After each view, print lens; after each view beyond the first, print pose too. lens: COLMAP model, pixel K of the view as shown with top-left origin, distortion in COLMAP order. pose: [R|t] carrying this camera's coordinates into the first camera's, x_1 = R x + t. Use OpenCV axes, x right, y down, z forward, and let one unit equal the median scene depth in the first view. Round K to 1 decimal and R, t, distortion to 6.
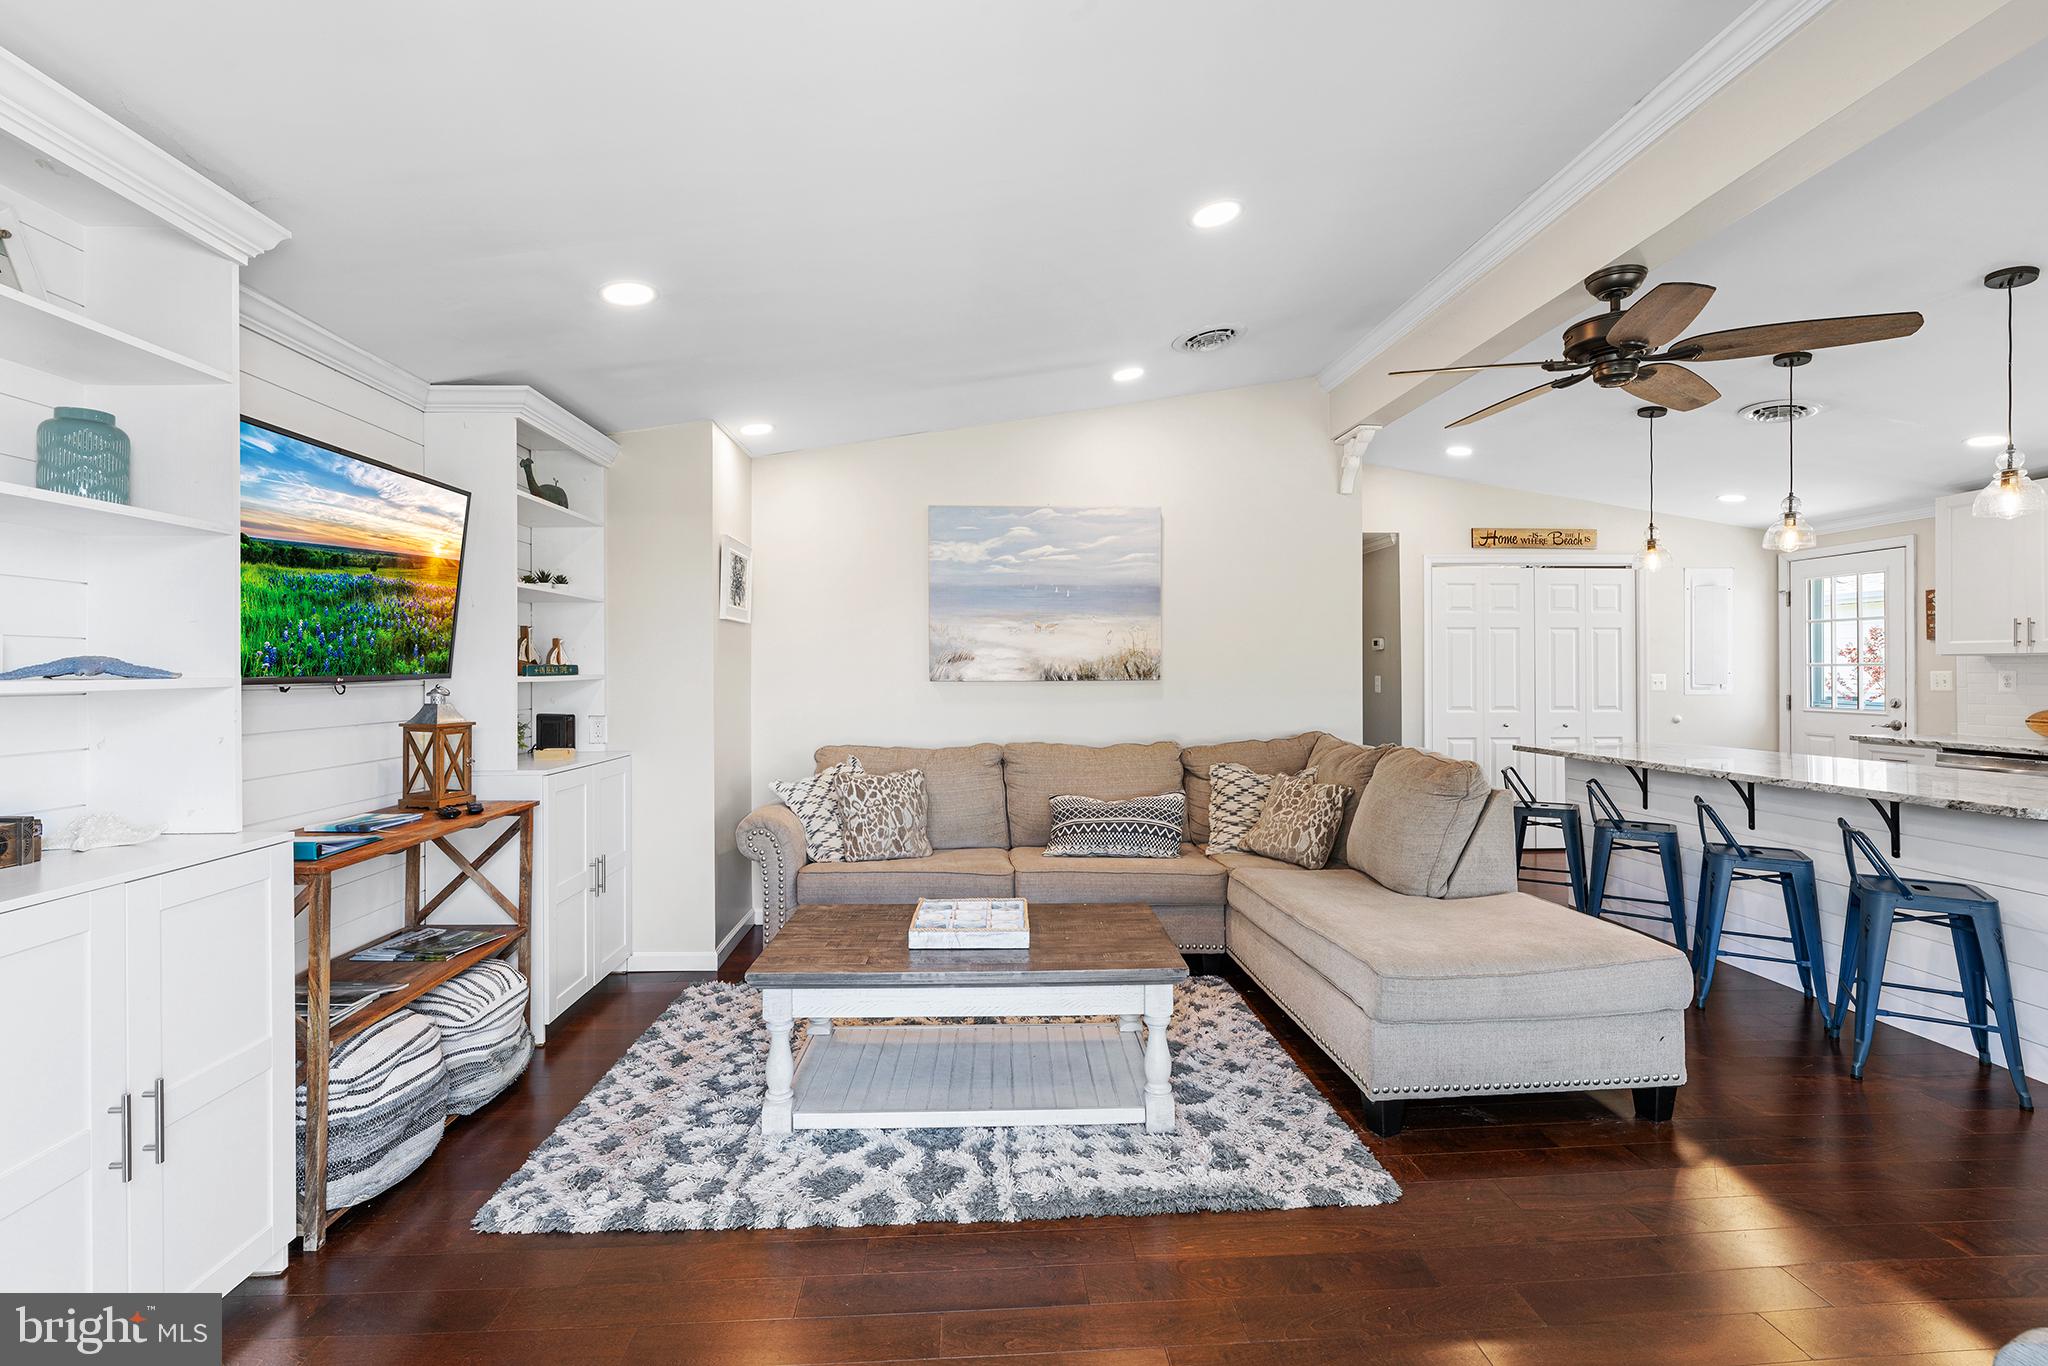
lens RADIAL K [[908.9, 0, 1024.2], [0, 908.9, 670.8], [0, 0, 1]] dist [-0.001922, -0.000119]
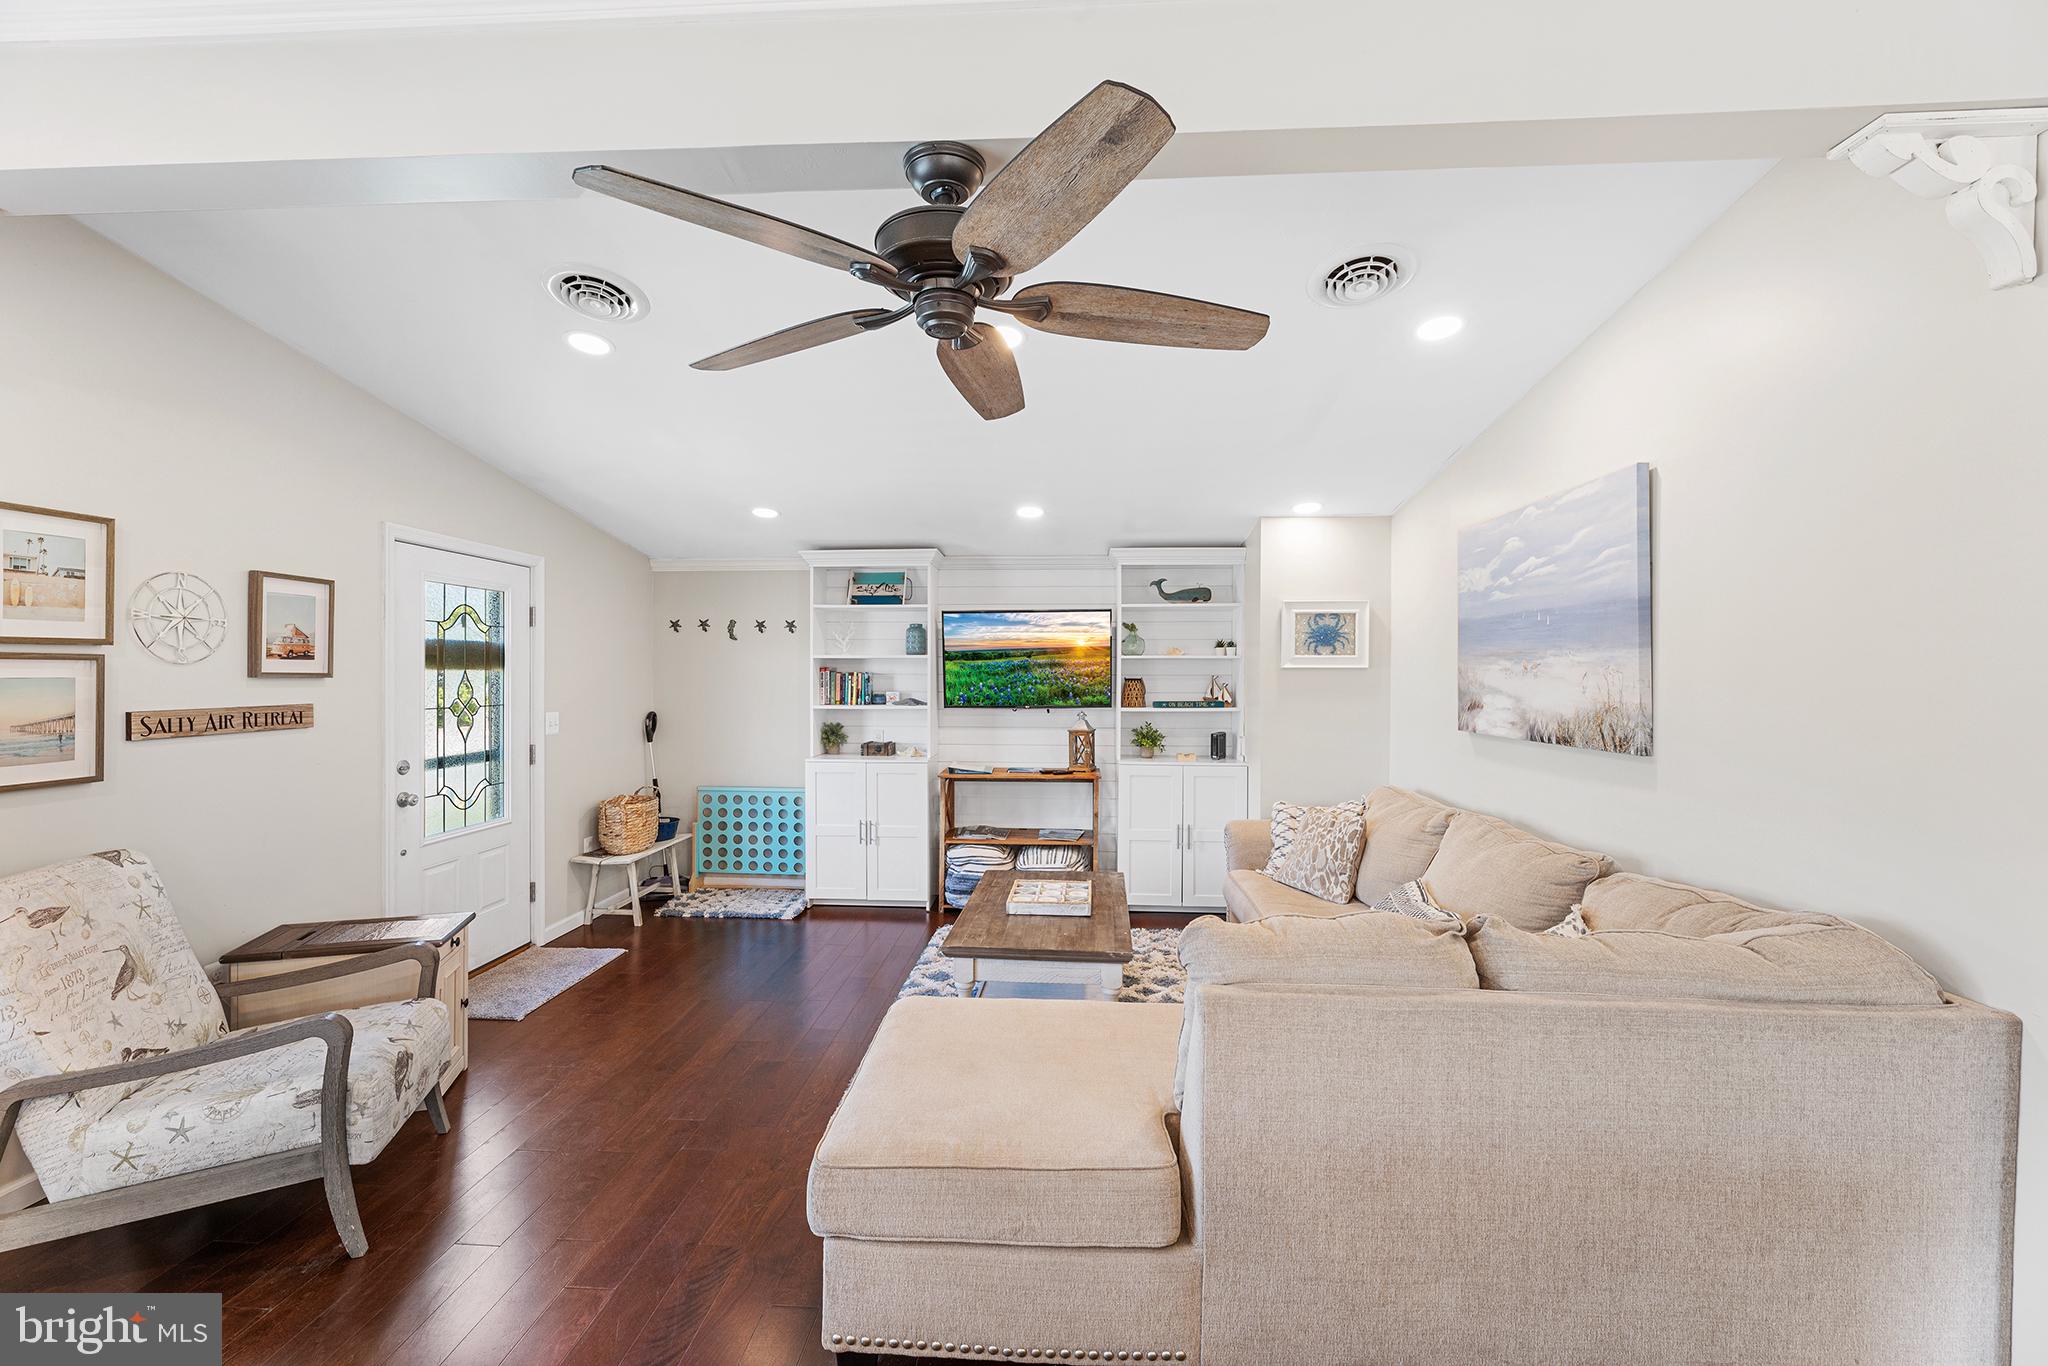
lens RADIAL K [[826.0, 0, 1019.3], [0, 826.0, 682.5], [0, 0, 1]] dist [-0.003704, 0.000107]
pose [[-0.117610, 0.013197, -0.992972, 0.853909], [-0.005794, 0.999886, 0.013975, -0.050426], [0.993043, 0.007397, -0.117521, 0.776659]]
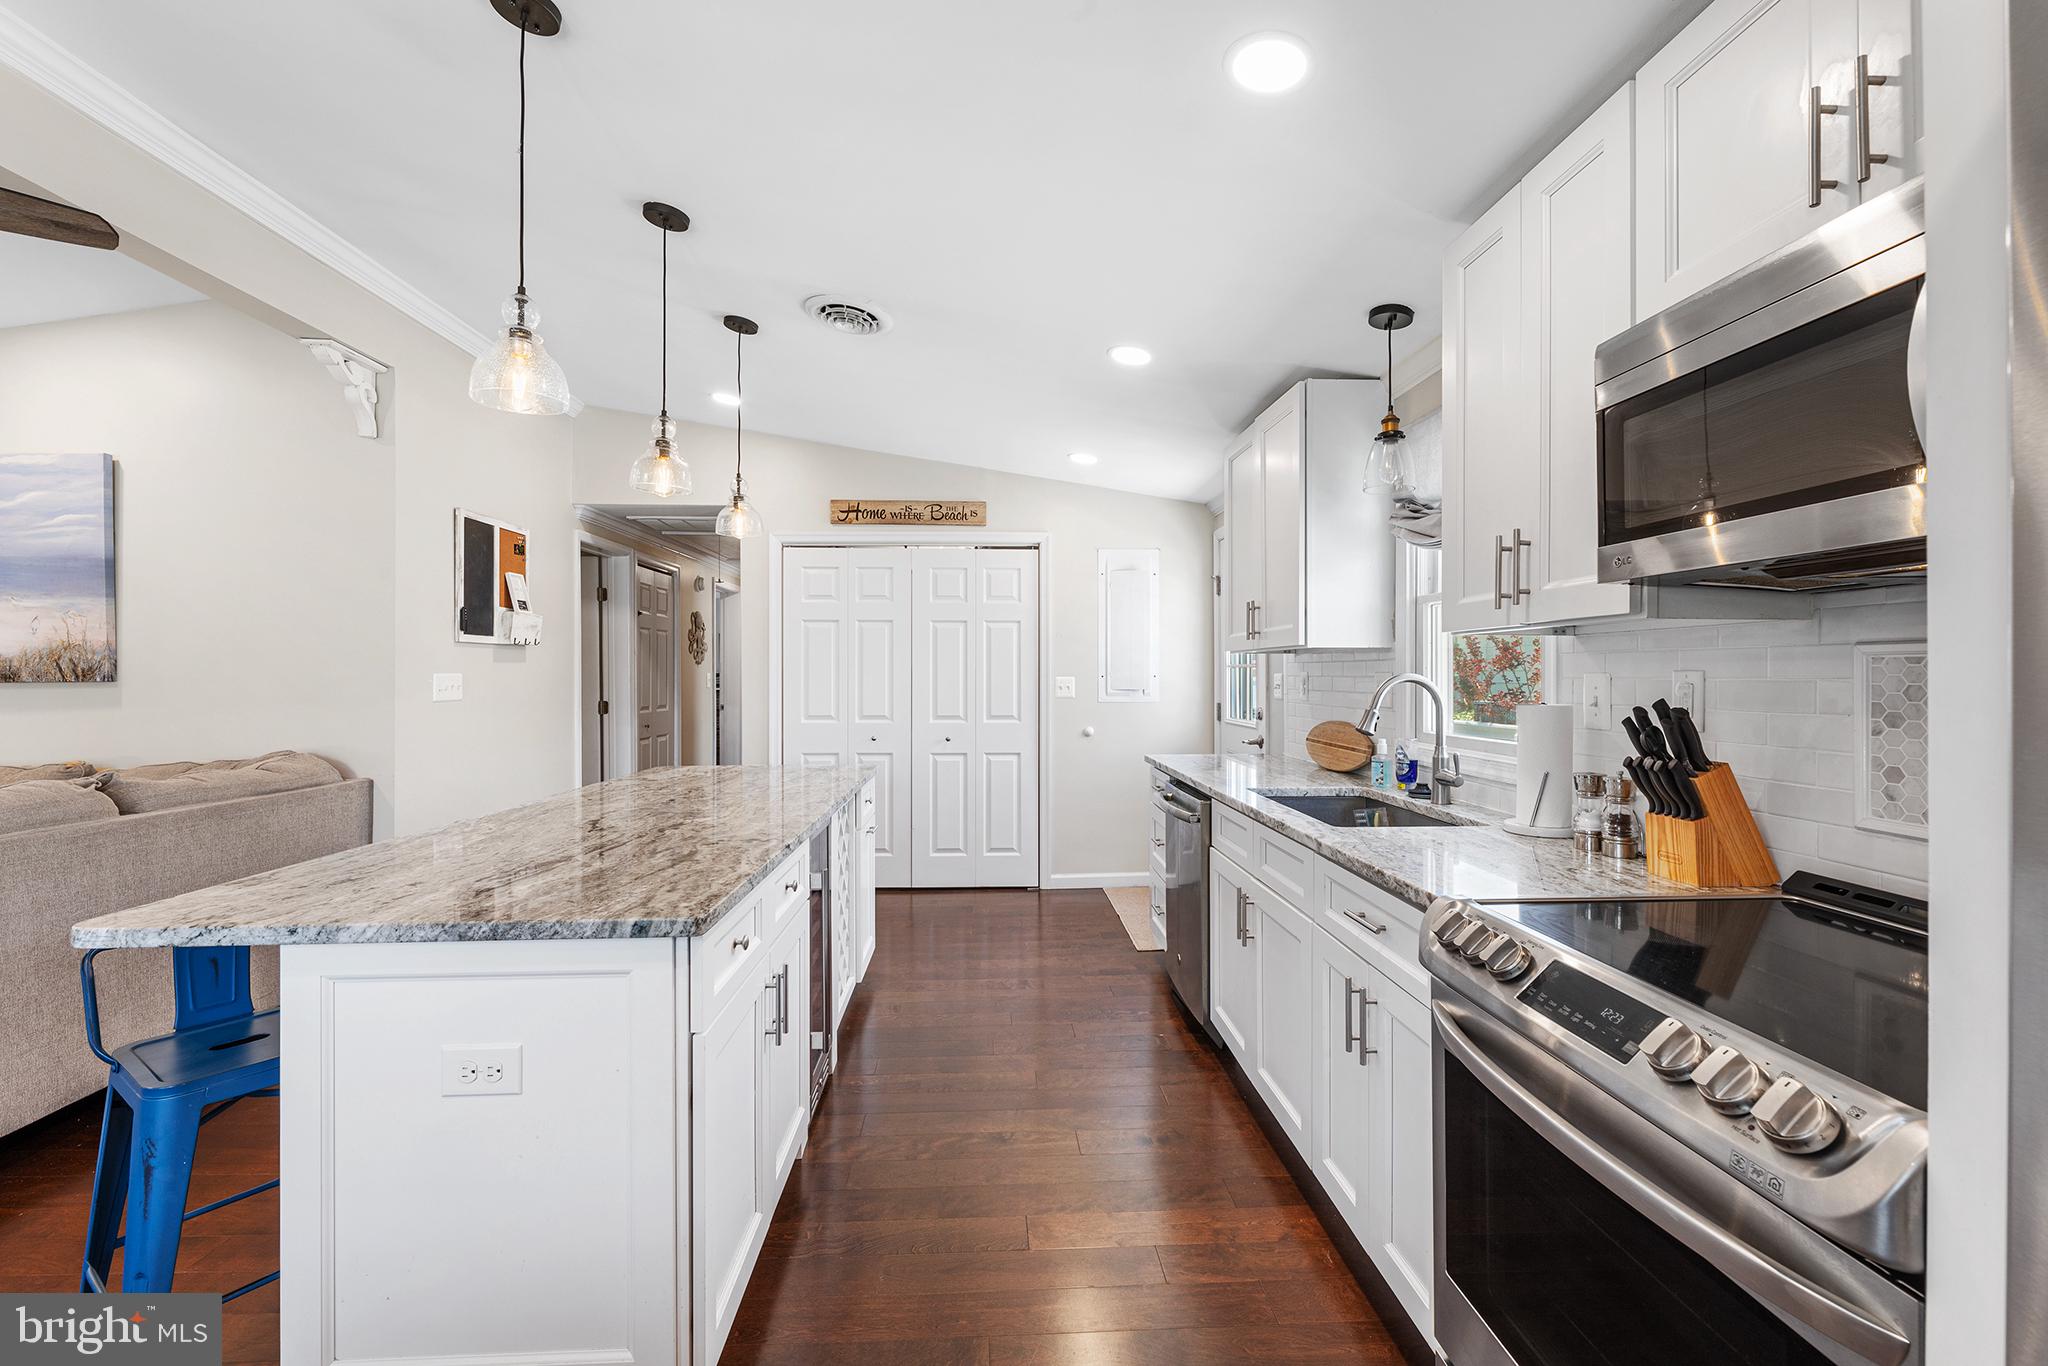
lens RADIAL K [[882.1, 0, 1023.2], [0, 882.1, 674.9], [0, 0, 1]] dist [-0.002323, -0.000430]
pose [[0.999957, 0.002456, -0.008983, 1.080256], [-0.002467, 0.999996, -0.001157, 0.003961], [0.008980, 0.001179, 0.999959, 0.319669]]
